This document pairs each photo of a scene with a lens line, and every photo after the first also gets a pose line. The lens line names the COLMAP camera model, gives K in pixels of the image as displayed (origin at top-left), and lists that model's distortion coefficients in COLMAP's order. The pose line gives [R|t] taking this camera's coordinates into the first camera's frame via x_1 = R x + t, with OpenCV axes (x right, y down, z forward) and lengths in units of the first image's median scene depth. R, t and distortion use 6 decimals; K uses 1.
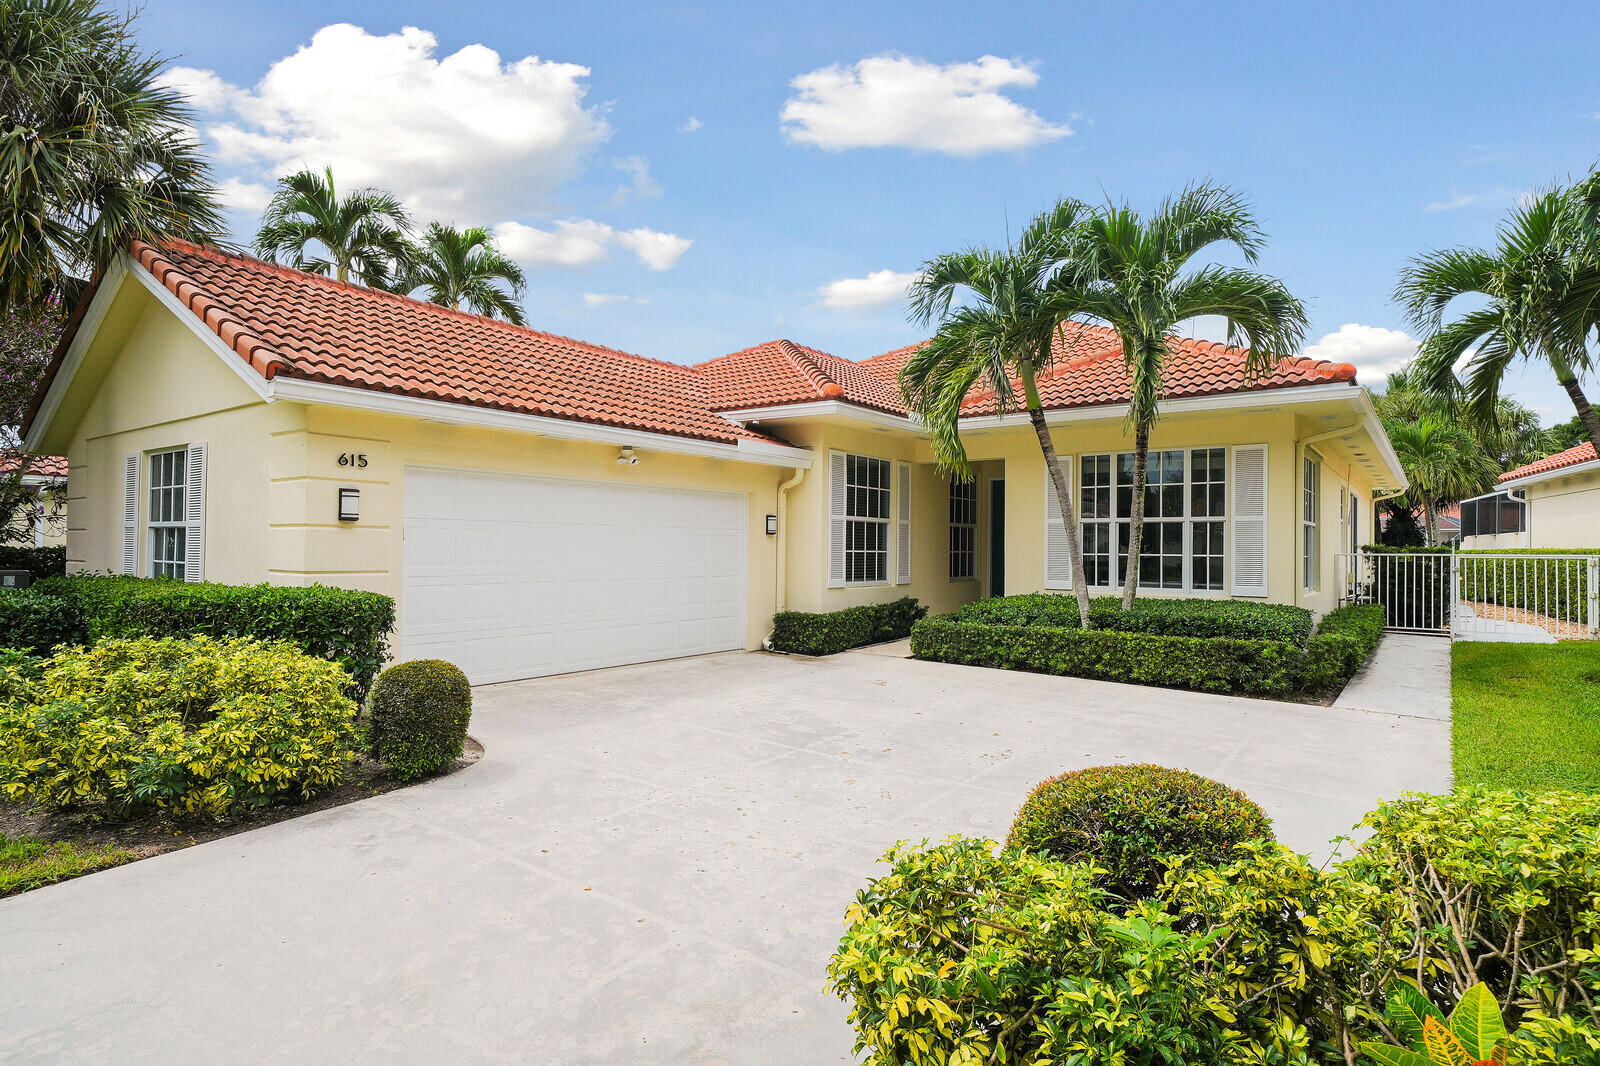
lens RADIAL K [[818.4, 0, 803.6], [0, 818.4, 528.2], [0, 0, 1]] dist [0.017447, 0.002763]
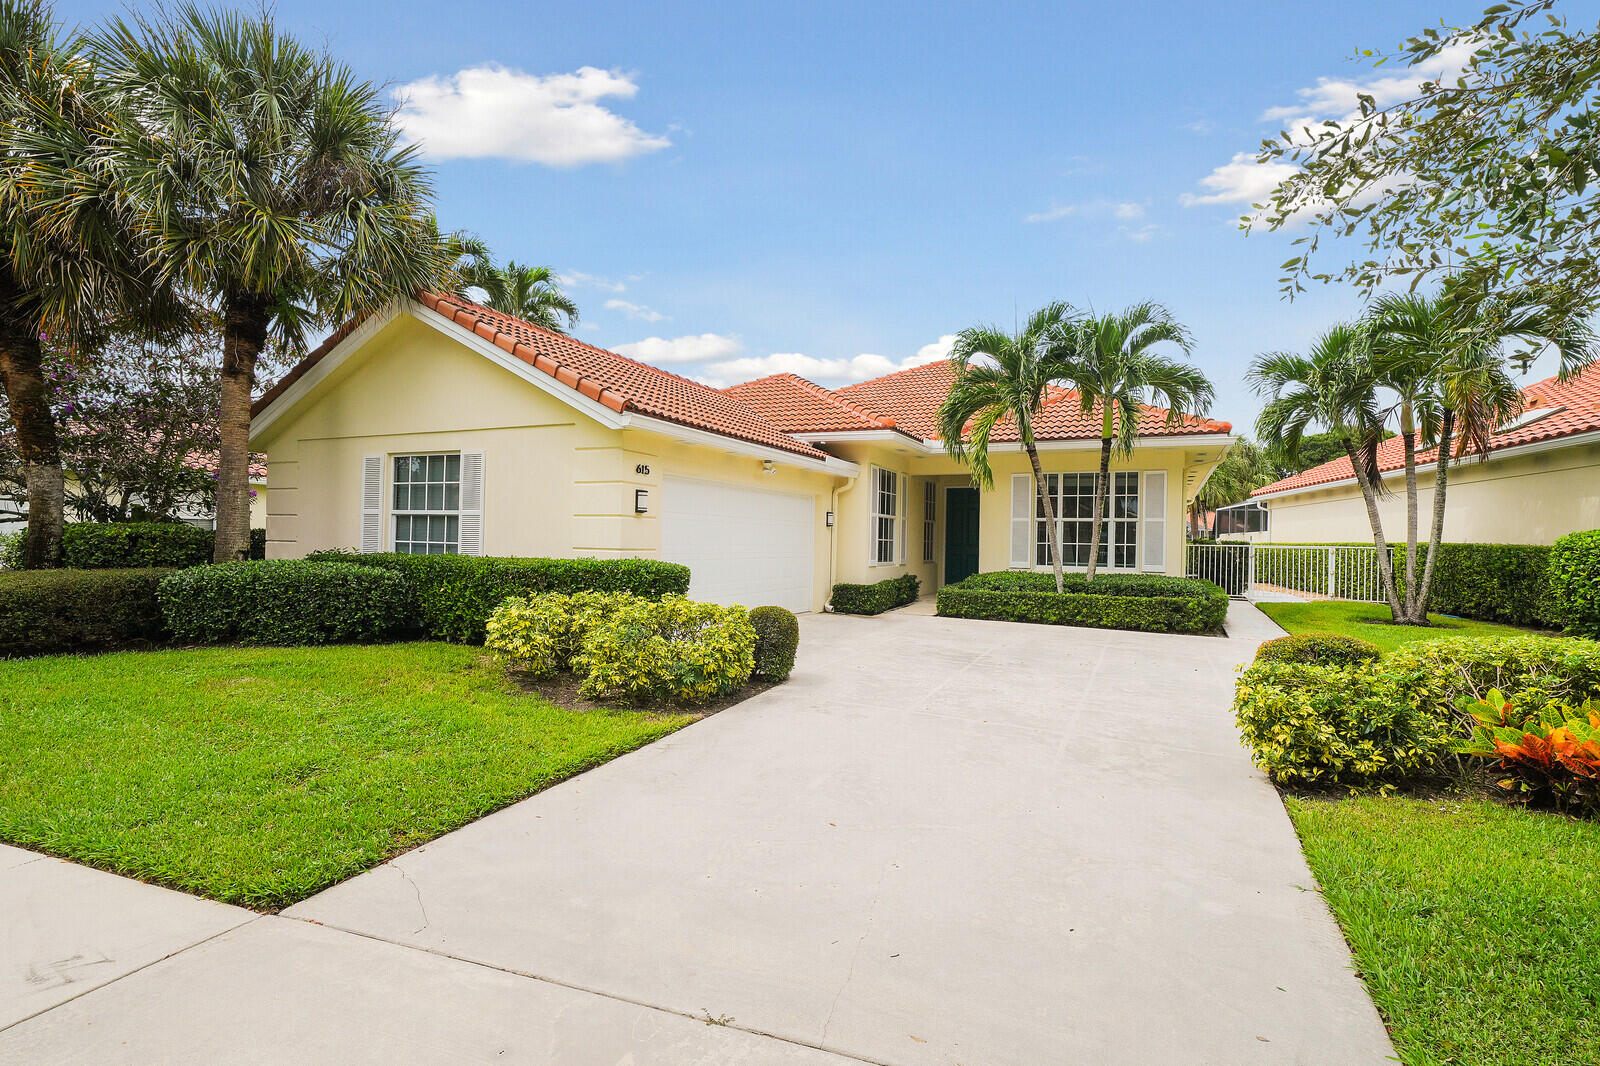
lens RADIAL K [[719.7, 0, 802.5], [0, 719.7, 531.2], [0, 0, 1]] dist [0.003497, 0.001790]
pose [[0.981756, 0.011509, 0.189794, -0.332276], [-0.013928, 0.999838, 0.011416, 0.002890], [-0.189632, -0.013851, 0.981757, -0.163284]]
